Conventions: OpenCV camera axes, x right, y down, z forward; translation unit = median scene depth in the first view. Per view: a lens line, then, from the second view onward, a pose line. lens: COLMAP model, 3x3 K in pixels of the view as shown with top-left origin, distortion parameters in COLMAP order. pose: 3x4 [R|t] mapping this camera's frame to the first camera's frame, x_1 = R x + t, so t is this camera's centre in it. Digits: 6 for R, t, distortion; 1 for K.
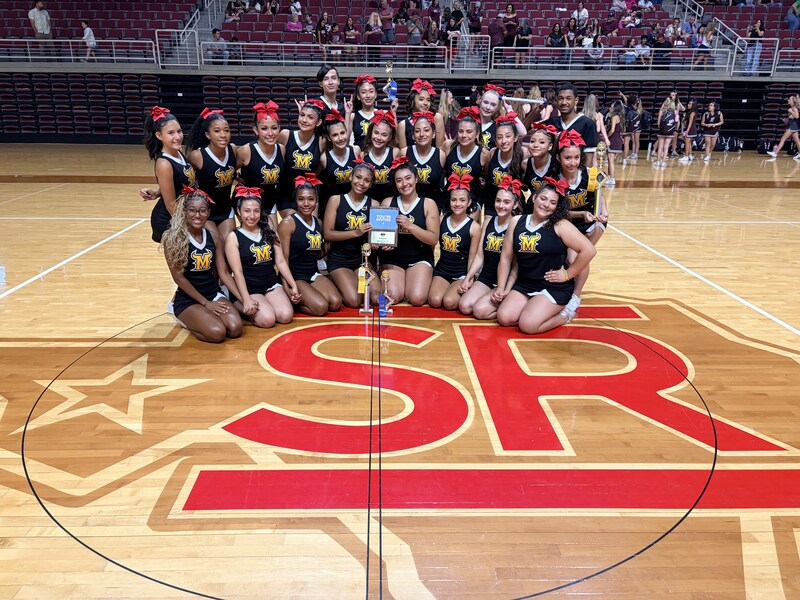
lens RADIAL K [[610.0, 0, 400.0], [0, 610.0, 300.0], [0, 0, 1]] dist [0.006631, 0.000988]
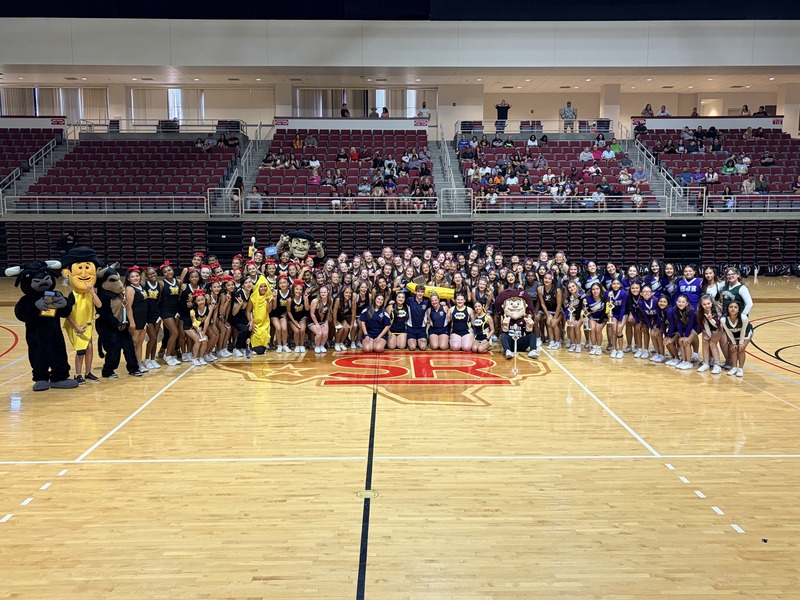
lens RADIAL K [[721.3, 0, 400.0], [0, 721.3, 300.0], [0, 0, 1]] dist [0.000949, 0.000307]
pose [[0.999723, -0.012765, -0.019749, 0.023720], [0.008563, 0.979793, -0.199830, 0.083967], [0.021900, 0.199606, 0.979632, -0.396229]]
